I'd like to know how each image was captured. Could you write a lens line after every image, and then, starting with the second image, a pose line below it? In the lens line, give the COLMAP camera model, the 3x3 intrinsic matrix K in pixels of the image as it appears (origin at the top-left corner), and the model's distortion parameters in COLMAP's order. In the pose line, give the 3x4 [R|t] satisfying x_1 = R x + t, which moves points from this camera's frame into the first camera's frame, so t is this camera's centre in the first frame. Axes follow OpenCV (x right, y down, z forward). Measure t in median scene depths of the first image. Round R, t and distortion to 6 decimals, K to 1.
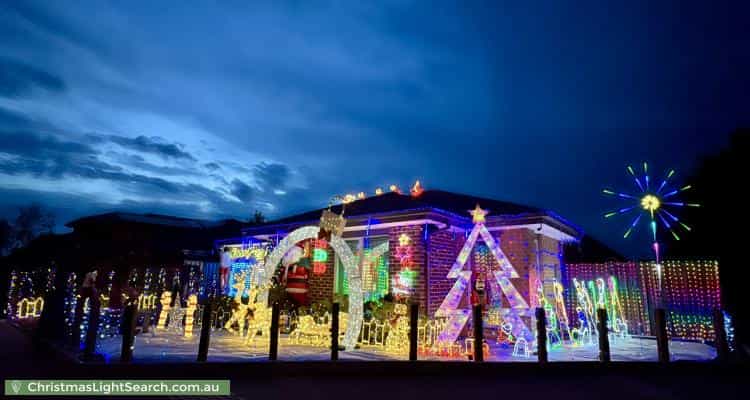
lens RADIAL K [[375.3, 0, 365.2], [0, 375.3, 207.4], [0, 0, 1]] dist [-0.000222, 0.001614]
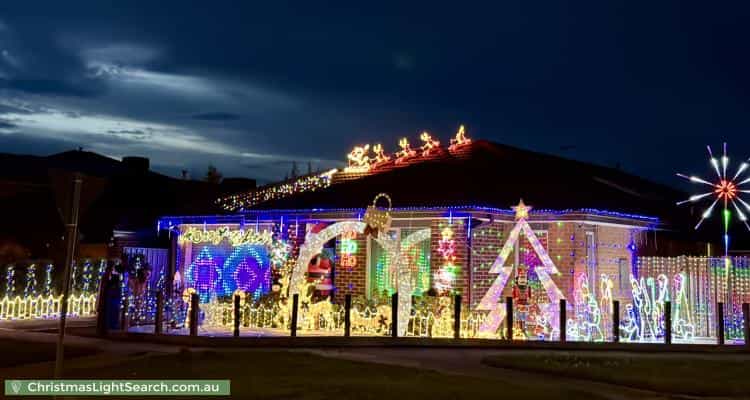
lens RADIAL K [[1093.7, 0, 341.1], [0, 1093.7, 115.4], [0, 0, 1]] dist [0.129677, 0.000000]
pose [[0.999609, 0.003213, 0.027777, -0.252016], [-0.004587, 0.998762, 0.049528, -0.361516], [-0.027584, -0.049636, 0.998386, -1.825133]]
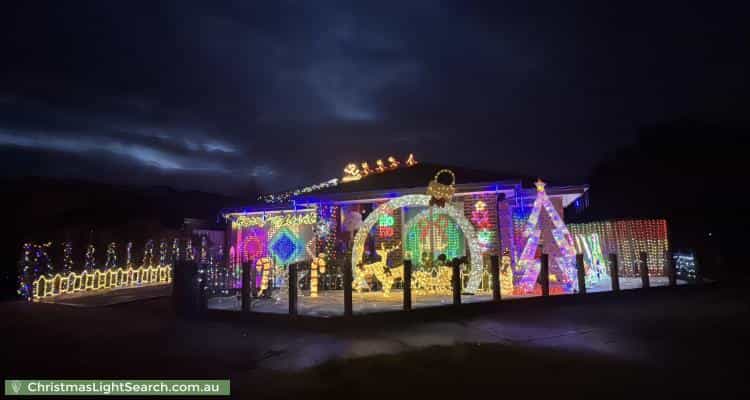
lens RADIAL K [[375.3, 0, 368.5], [0, 375.3, 197.1], [0, 0, 1]] dist [-0.000222, 0.001614]
pose [[0.956501, 0.002673, 0.291716, -0.597986], [-0.019595, 0.998288, 0.055102, -0.002010], [-0.291069, -0.058421, 0.954917, -0.048799]]
